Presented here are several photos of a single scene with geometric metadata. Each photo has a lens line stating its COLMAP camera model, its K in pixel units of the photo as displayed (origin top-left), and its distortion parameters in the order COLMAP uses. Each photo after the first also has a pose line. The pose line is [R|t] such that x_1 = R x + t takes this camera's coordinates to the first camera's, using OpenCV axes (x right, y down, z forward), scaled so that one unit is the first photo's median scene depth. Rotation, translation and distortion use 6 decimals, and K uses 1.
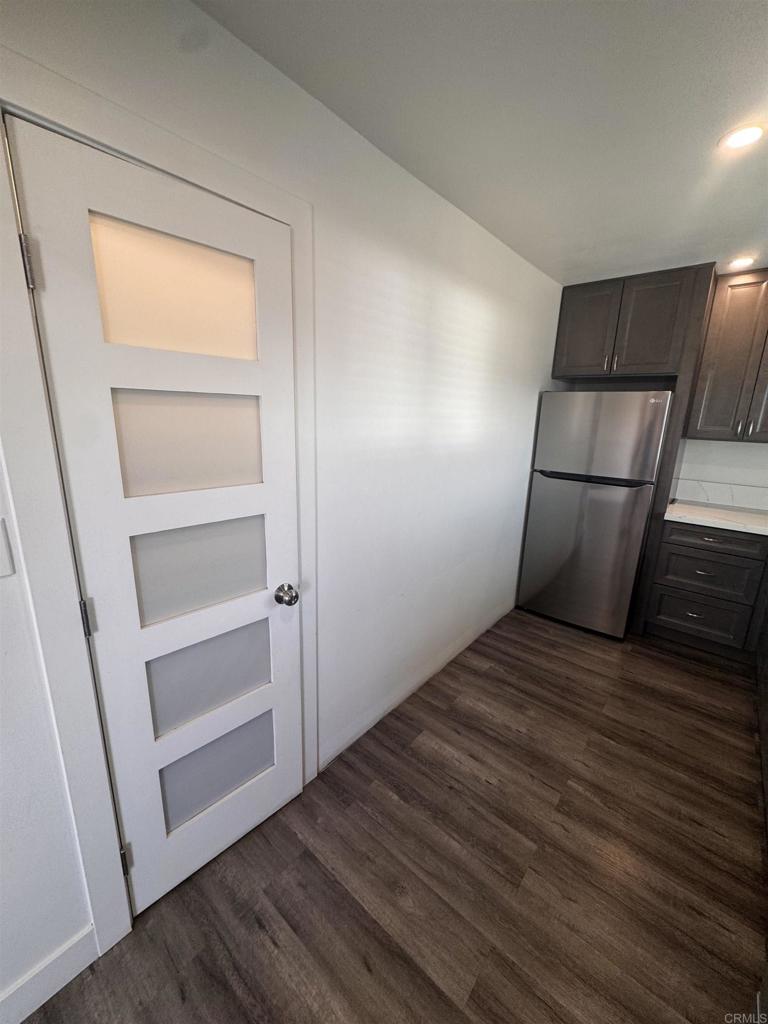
lens RADIAL K [[406.2, 0, 384.0], [0, 406.2, 512.0], [0, 0, 1]] dist [-0.000920, -0.000126]
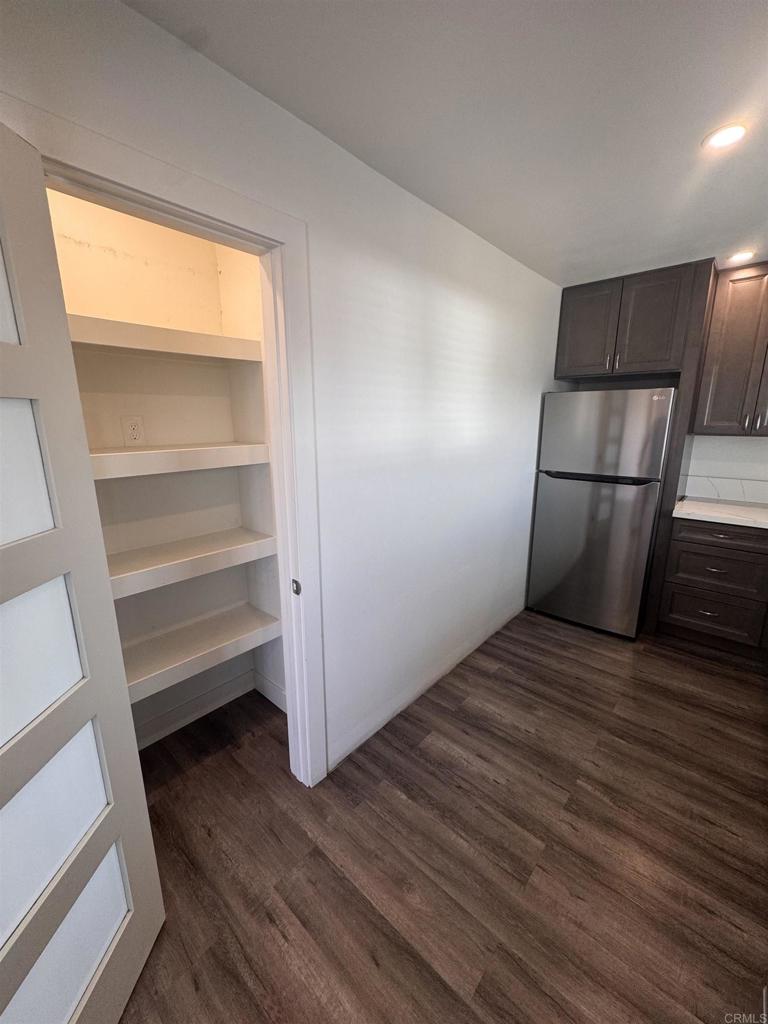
lens RADIAL K [[406.2, 0, 384.0], [0, 406.2, 512.0], [0, 0, 1]] dist [-0.000920, -0.000126]
pose [[0.999159, -0.024962, -0.032540, 0.026297], [0.024492, 0.999591, -0.014748, 0.006054], [0.032895, 0.013939, 0.999362, -0.020263]]
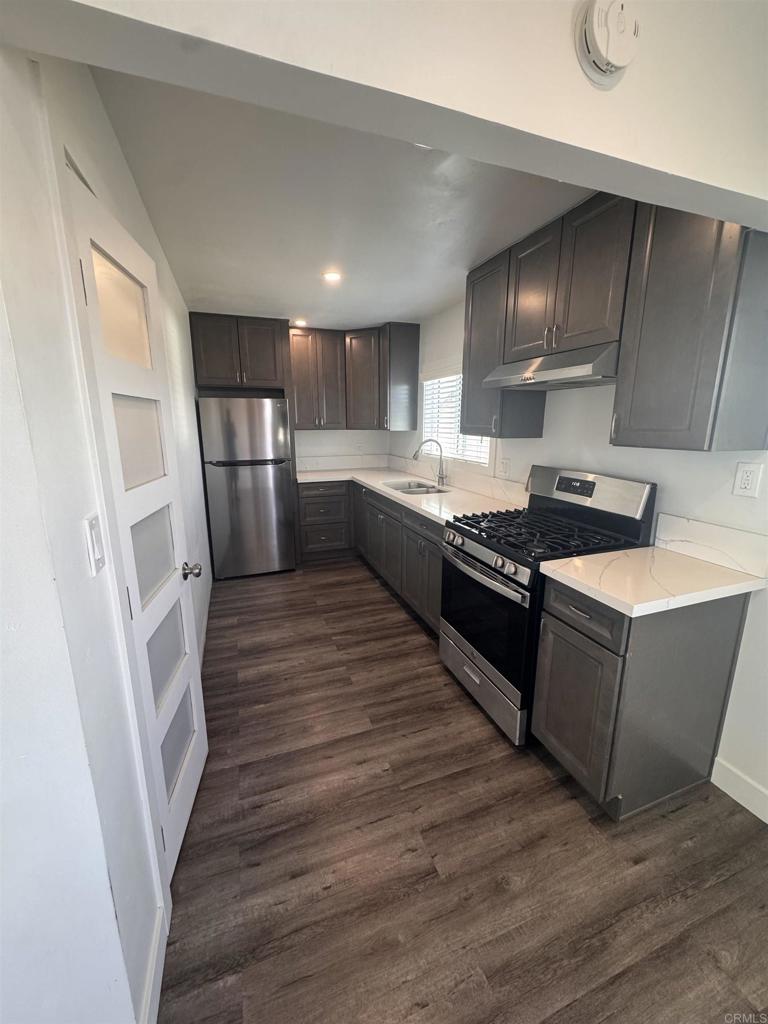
lens RADIAL K [[406.2, 0, 384.0], [0, 406.2, 512.0], [0, 0, 1]] dist [-0.000920, -0.000126]
pose [[0.499410, -0.214692, 0.839343, -0.654571], [0.218338, 0.968728, 0.117876, 0.021324], [-0.838402, 0.124392, 0.530668, -0.098011]]
